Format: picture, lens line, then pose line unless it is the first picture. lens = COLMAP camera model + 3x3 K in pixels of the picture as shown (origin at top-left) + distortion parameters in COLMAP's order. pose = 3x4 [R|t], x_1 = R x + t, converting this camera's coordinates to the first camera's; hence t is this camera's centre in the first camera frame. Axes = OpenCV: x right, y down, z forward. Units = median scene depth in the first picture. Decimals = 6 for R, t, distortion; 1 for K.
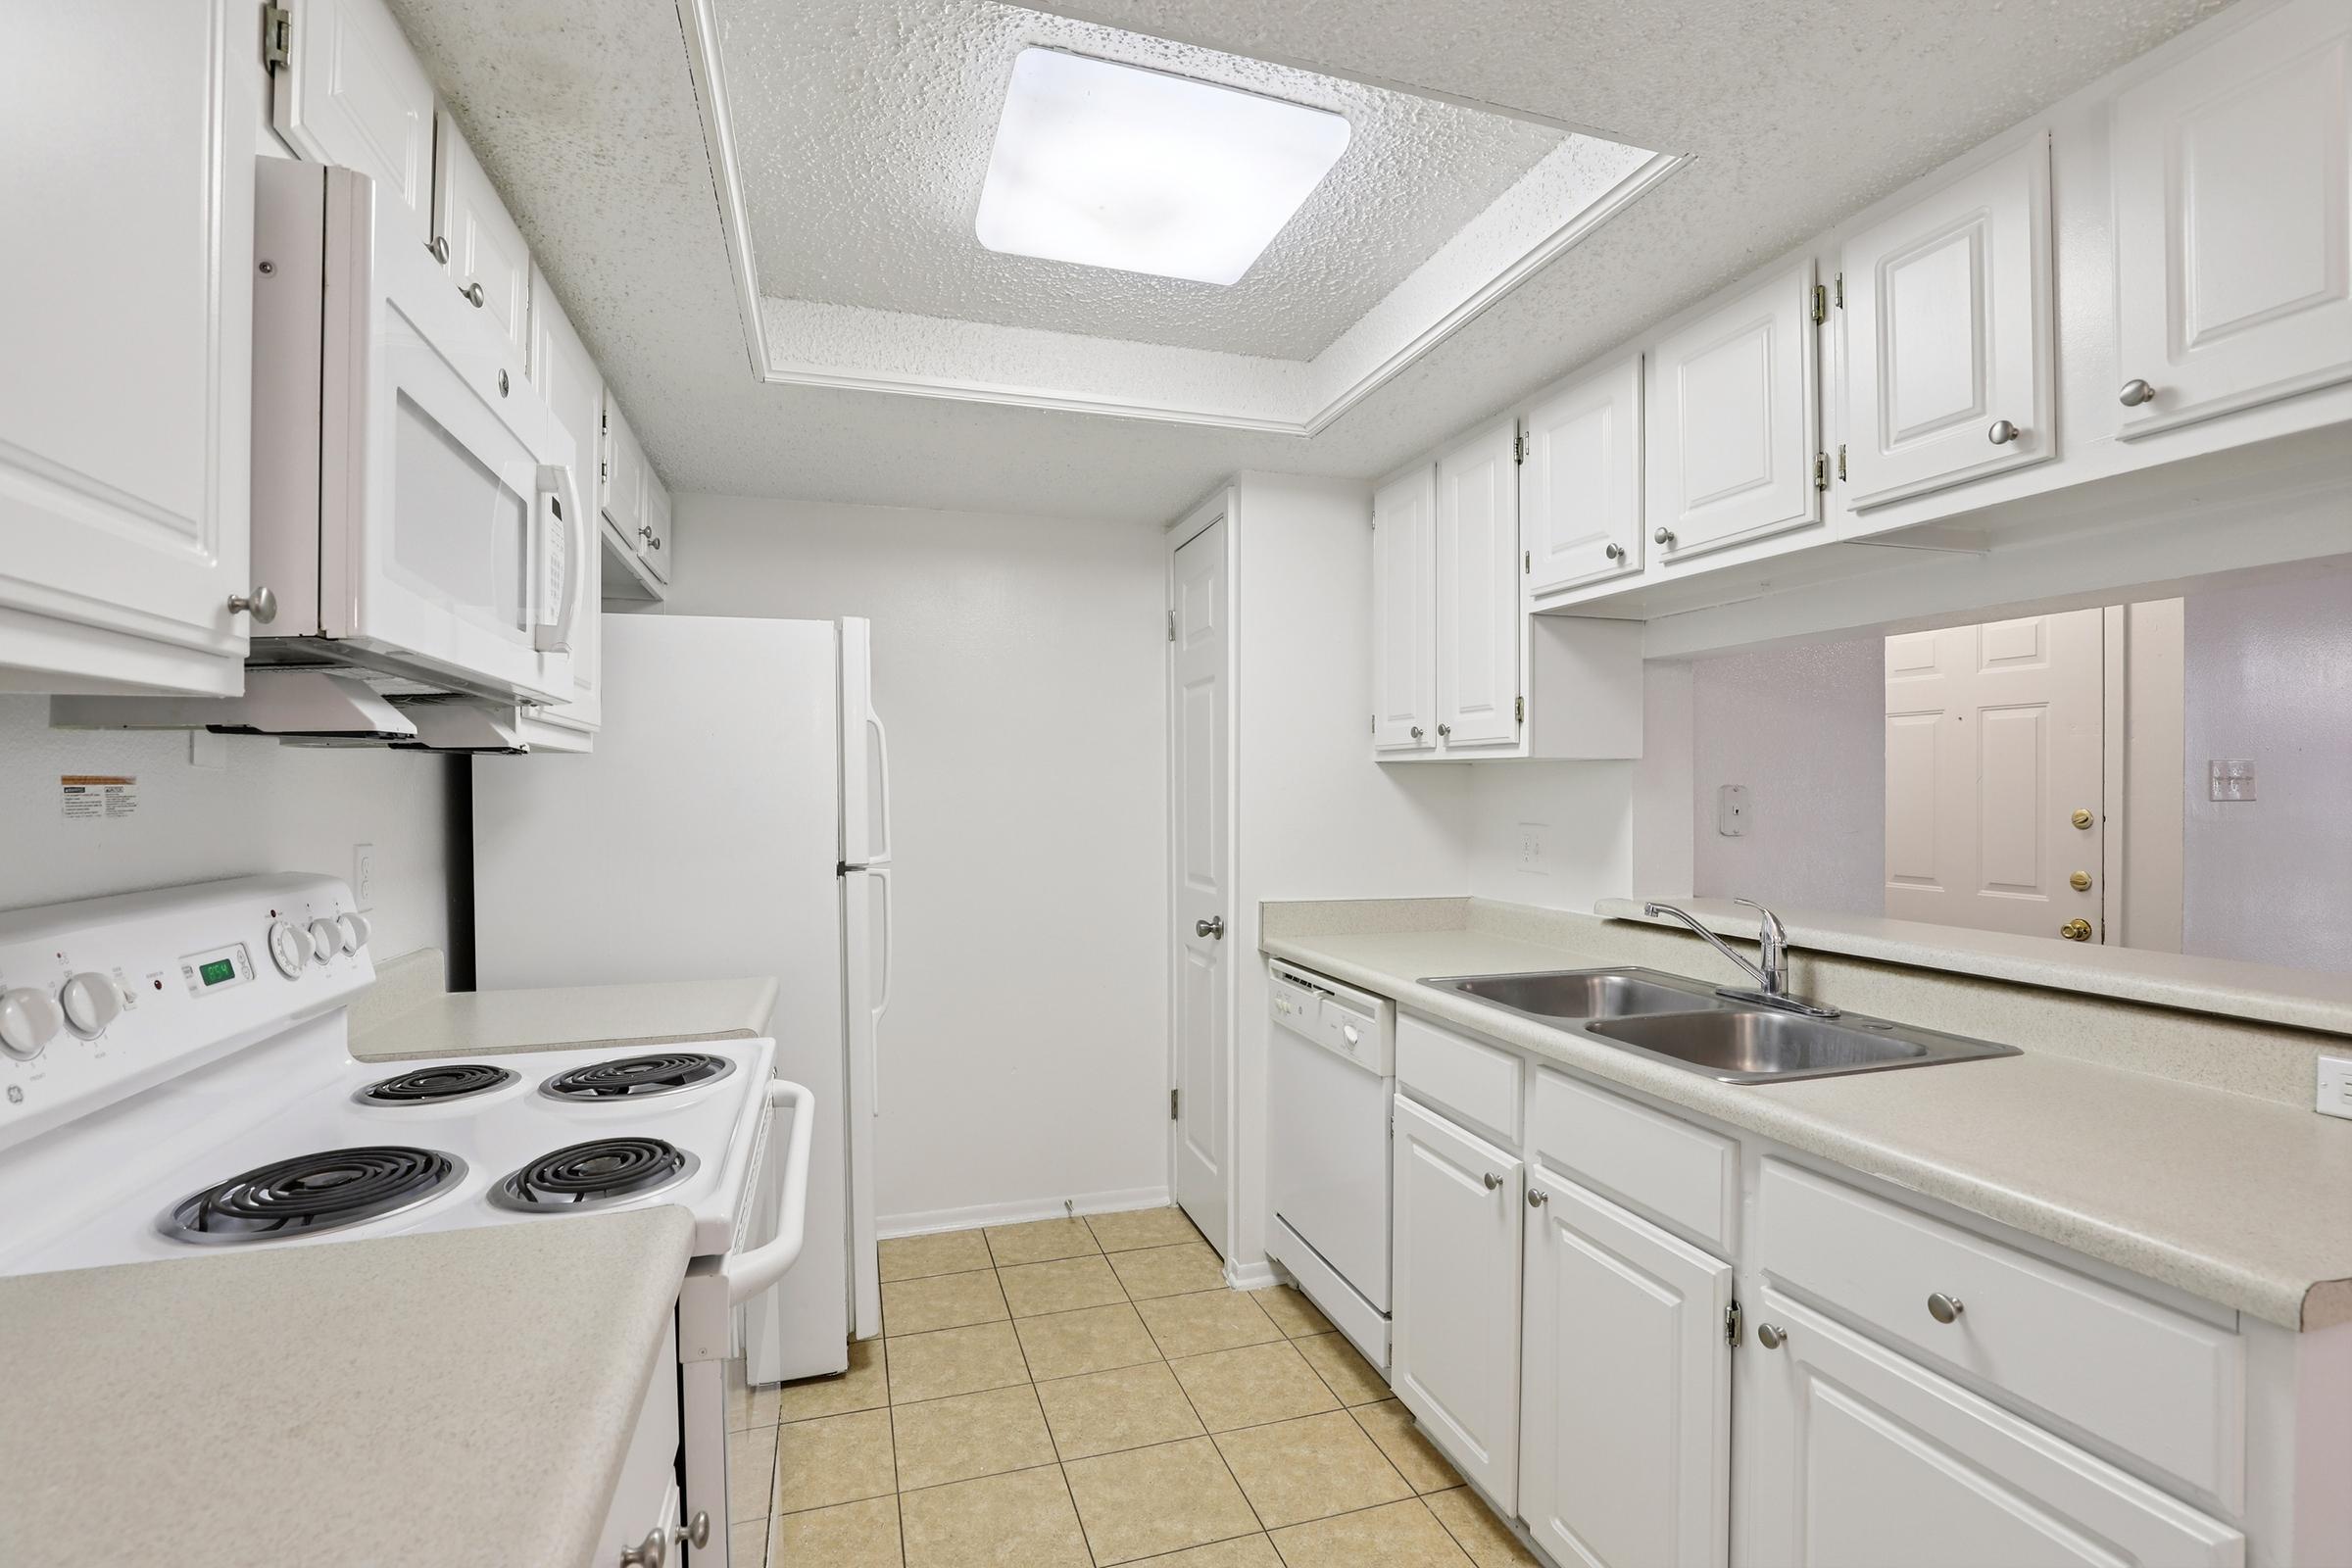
lens RADIAL K [[1093.9, 0, 1197.9], [0, 1093.9, 785.5], [0, 0, 1]] dist [-0.037243, 0.011530]
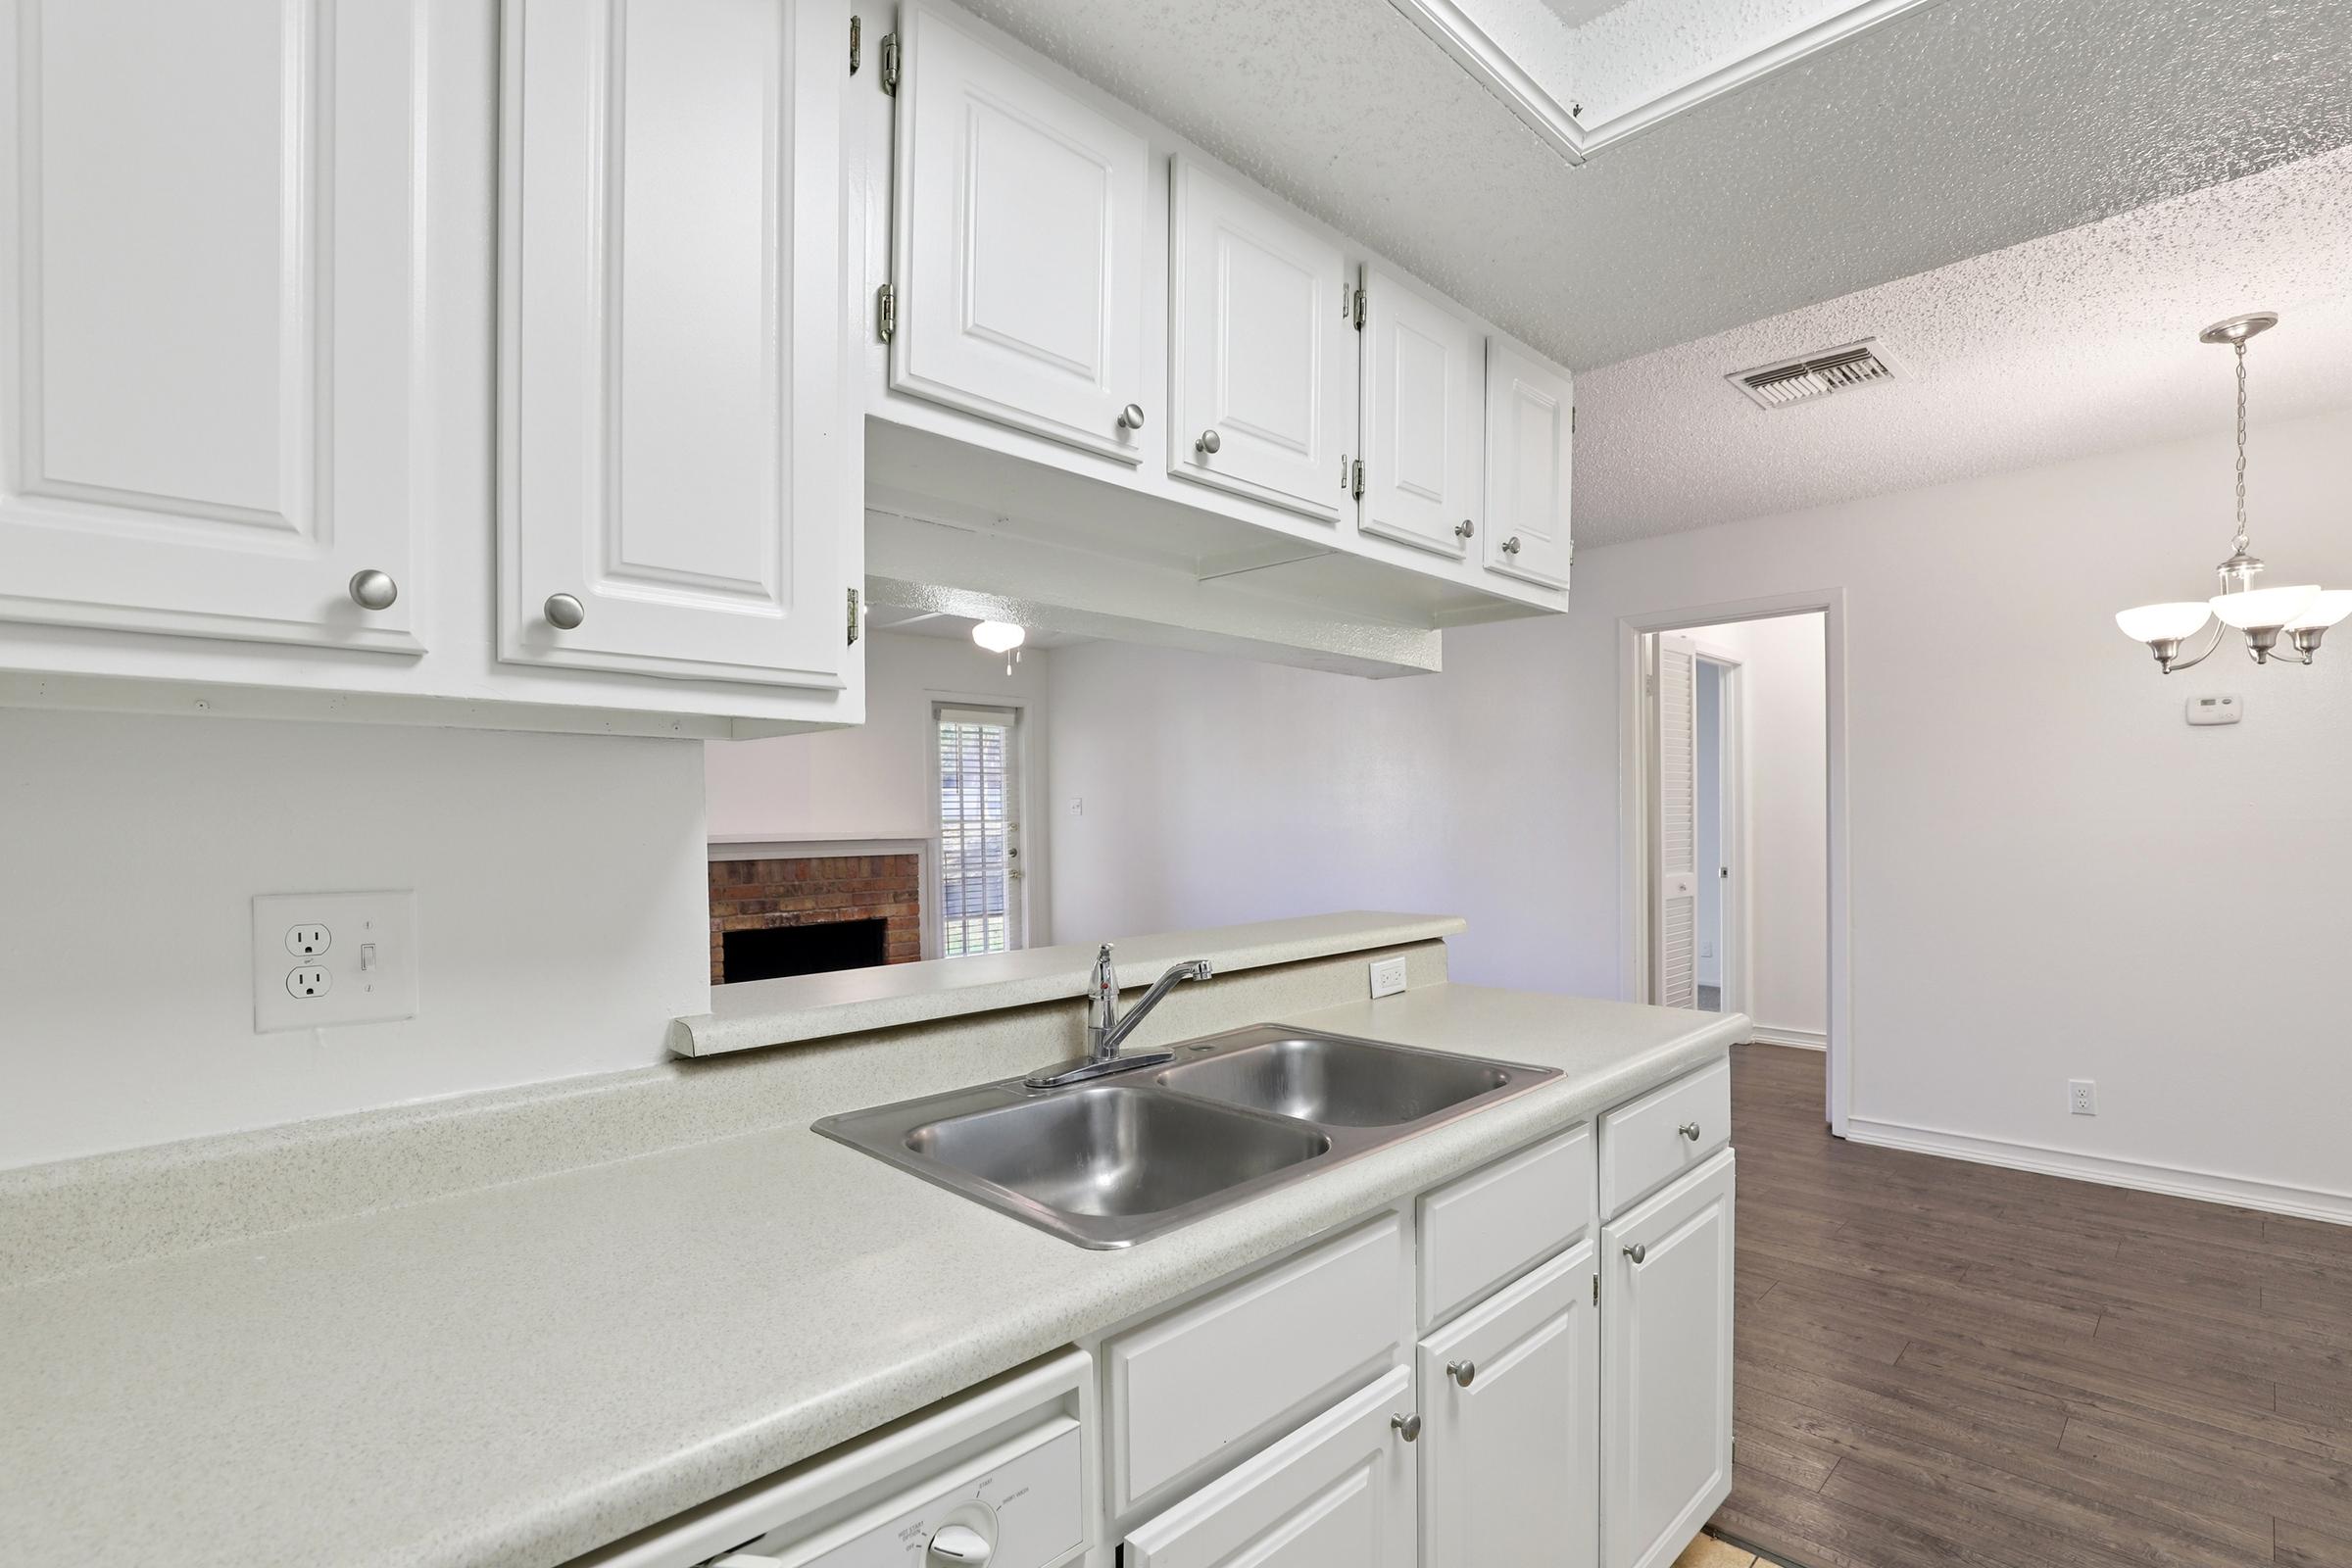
lens RADIAL K [[1097.1, 0, 1186.4], [0, 1097.1, 834.5], [0, 0, 1]] dist [-0.031655, 0.005861]
pose [[-0.451050, -0.012810, 0.892407, -0.178773], [0.005098, 0.999844, 0.016928, 0.013776], [-0.892484, 0.012185, -0.450914, 1.137014]]
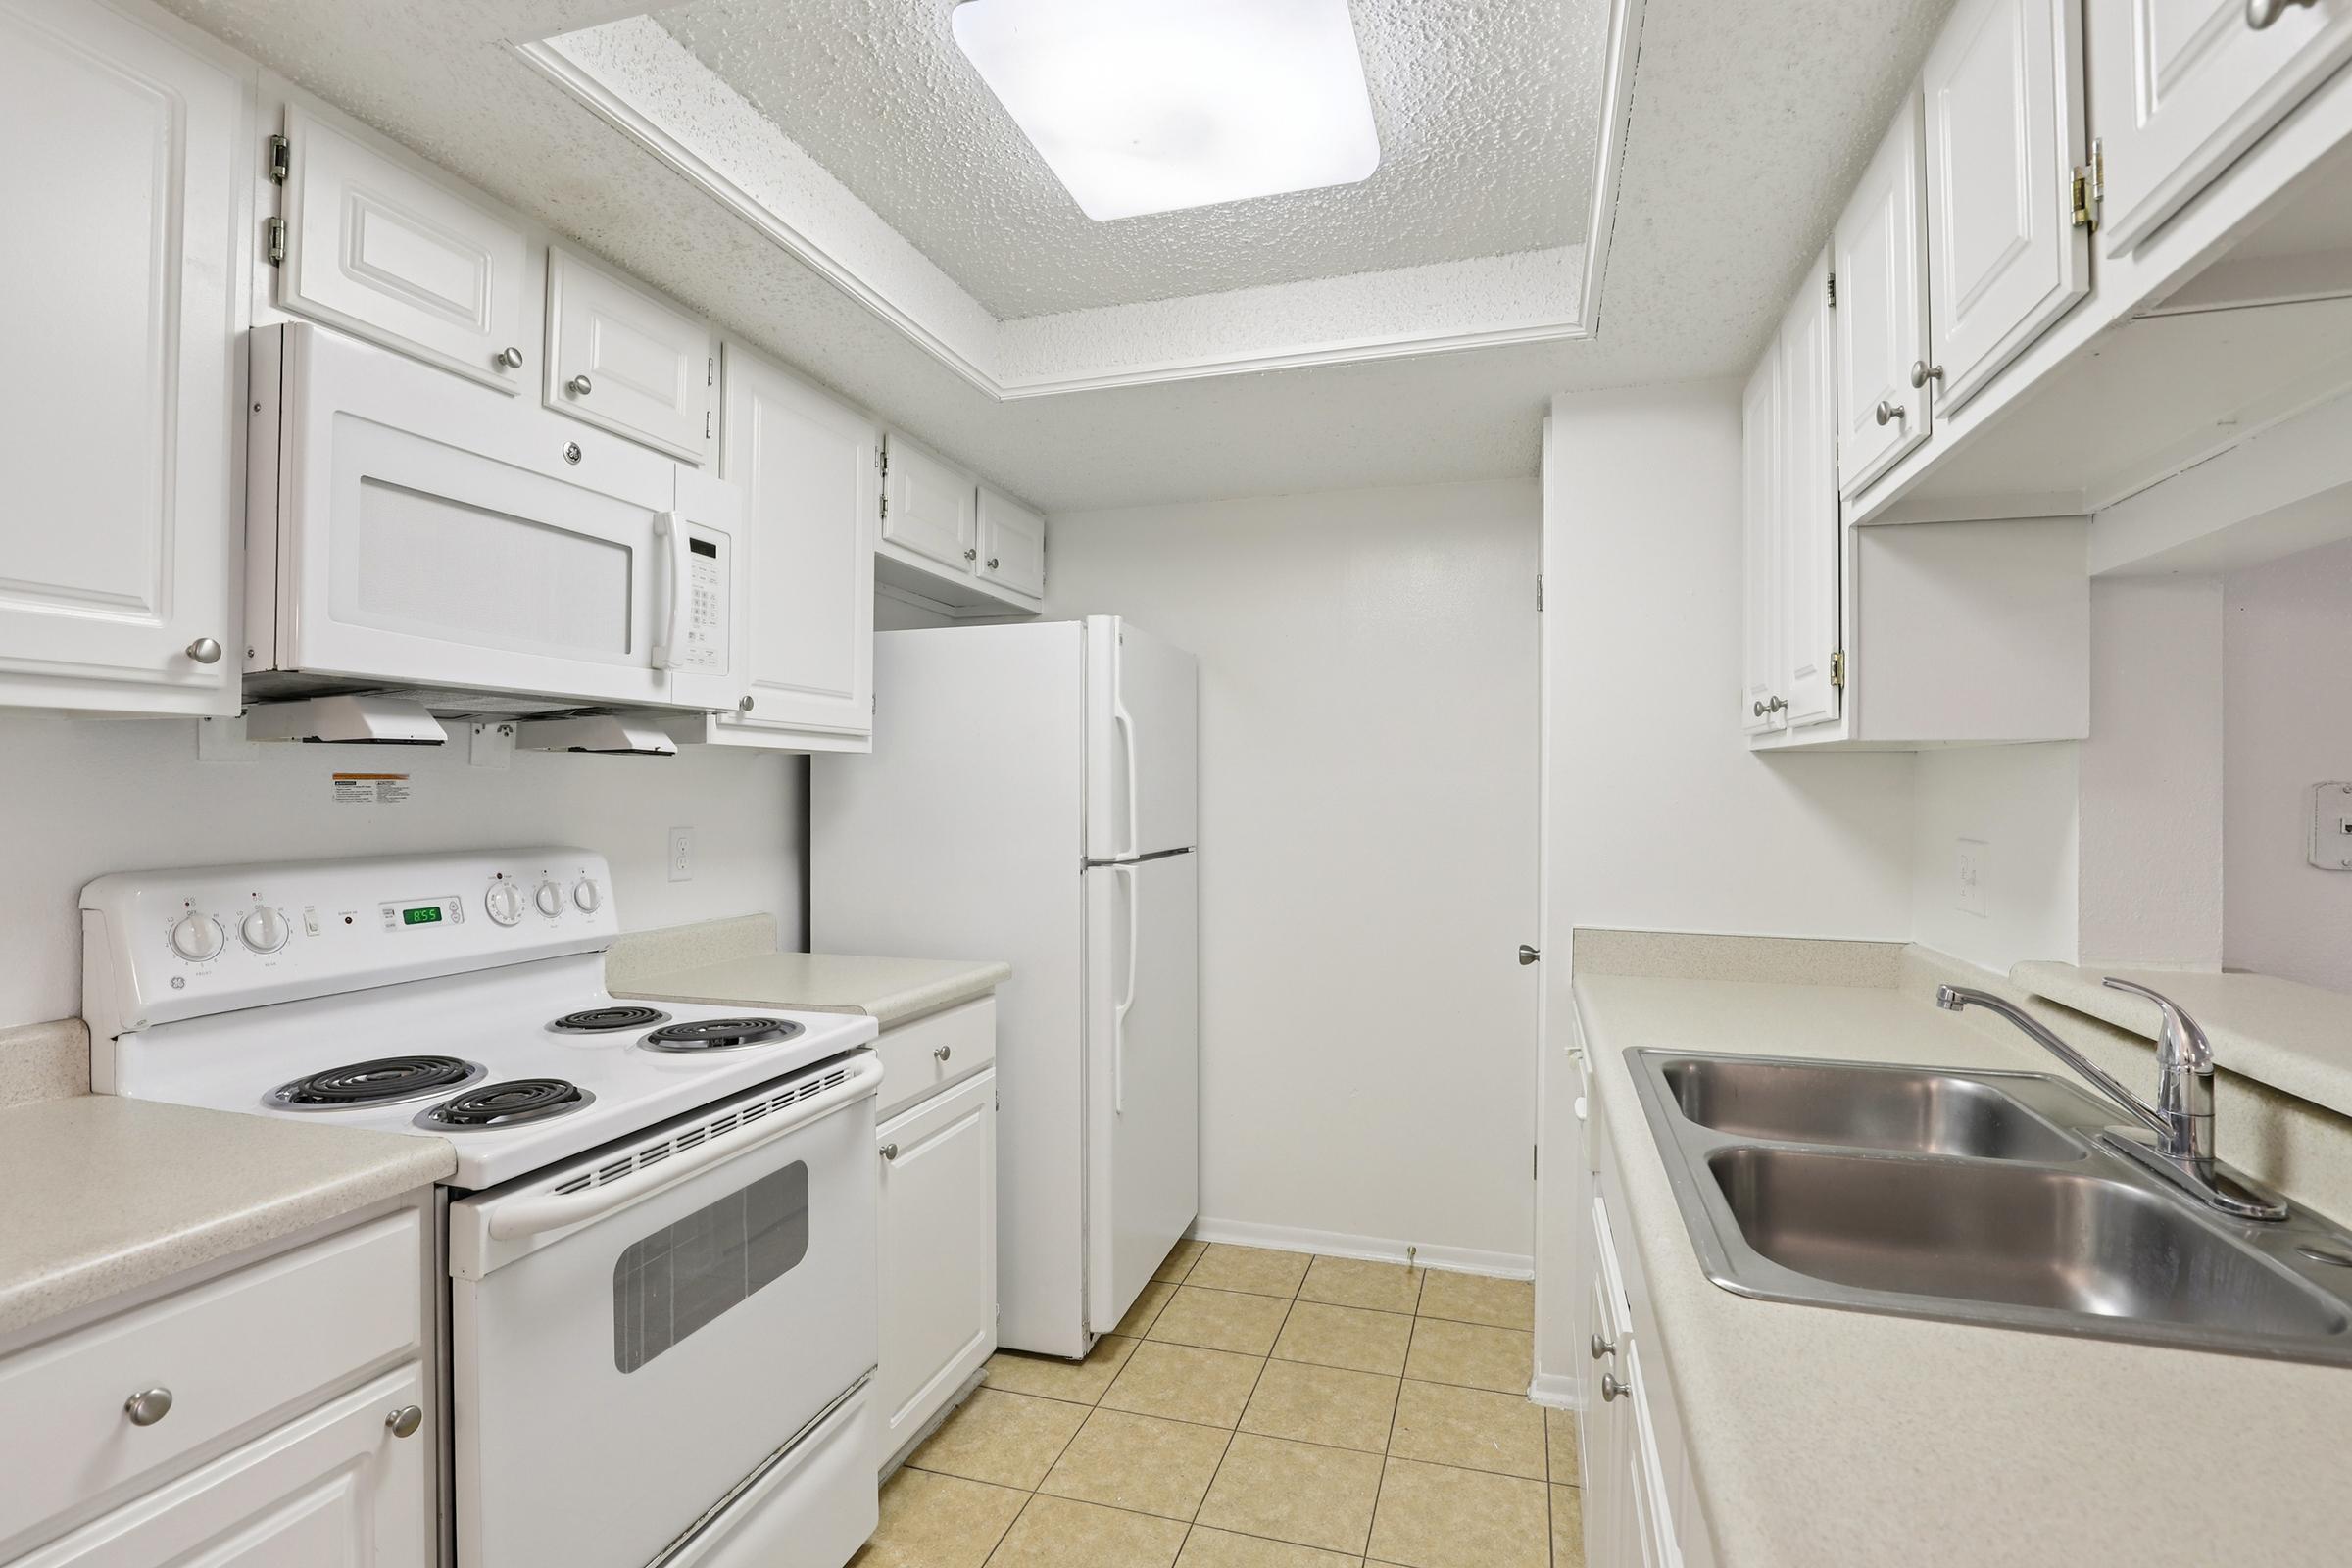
lens RADIAL K [[1120.4, 0, 1187.5], [0, 1120.4, 775.8], [0, 0, 1]] dist [-0.036058, 0.008741]
pose [[0.818356, -0.003064, -0.574704, 0.379494], [-0.000947, 0.999977, -0.006679, 0.001411], [0.574711, 0.006010, 0.818334, 0.214758]]
